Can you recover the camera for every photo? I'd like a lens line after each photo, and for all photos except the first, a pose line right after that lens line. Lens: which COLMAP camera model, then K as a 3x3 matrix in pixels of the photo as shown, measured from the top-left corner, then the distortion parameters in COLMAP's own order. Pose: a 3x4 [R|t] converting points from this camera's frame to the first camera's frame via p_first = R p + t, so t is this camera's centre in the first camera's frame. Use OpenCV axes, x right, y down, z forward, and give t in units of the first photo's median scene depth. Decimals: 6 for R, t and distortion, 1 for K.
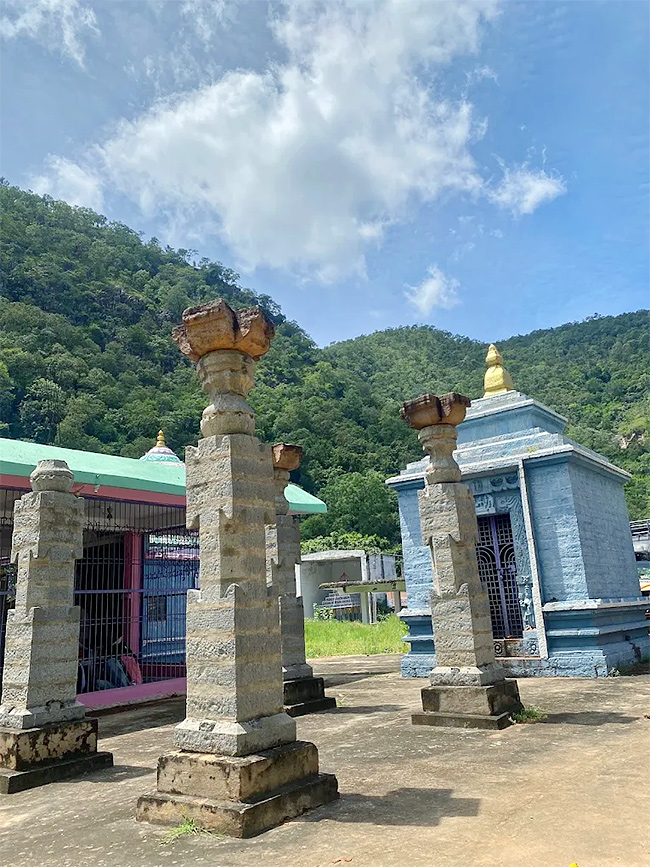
lens RADIAL K [[657.2, 0, 325.0], [0, 657.2, 433.5], [0, 0, 1]] dist [0.070502, -0.086895]
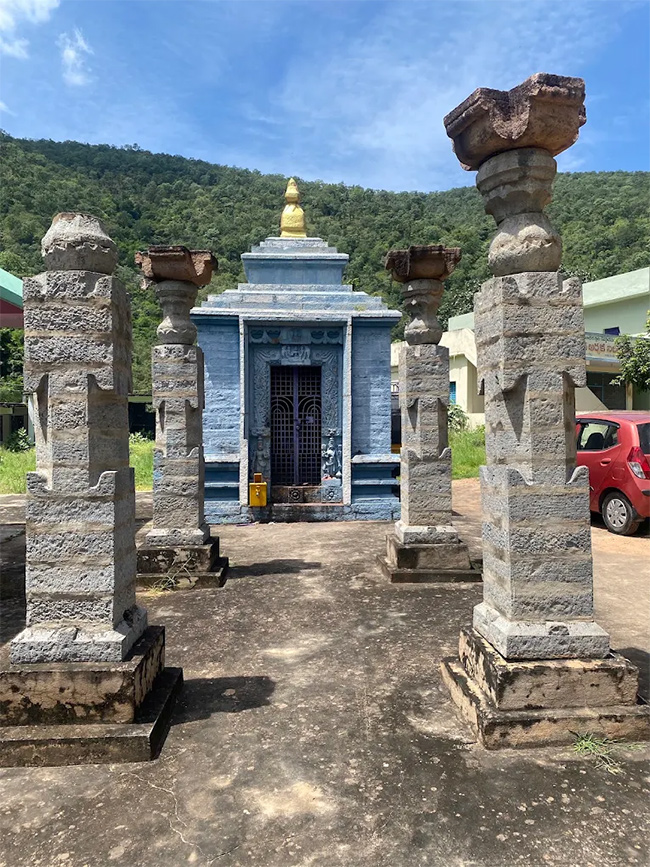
lens RADIAL K [[657.2, 0, 325.0], [0, 657.2, 433.5], [0, 0, 1]] dist [0.070502, -0.086895]
pose [[0.750601, 0.047491, 0.659047, -0.407218], [-0.211864, 0.962050, 0.171970, 0.050433], [-0.625869, -0.268709, 0.732177, 0.268075]]
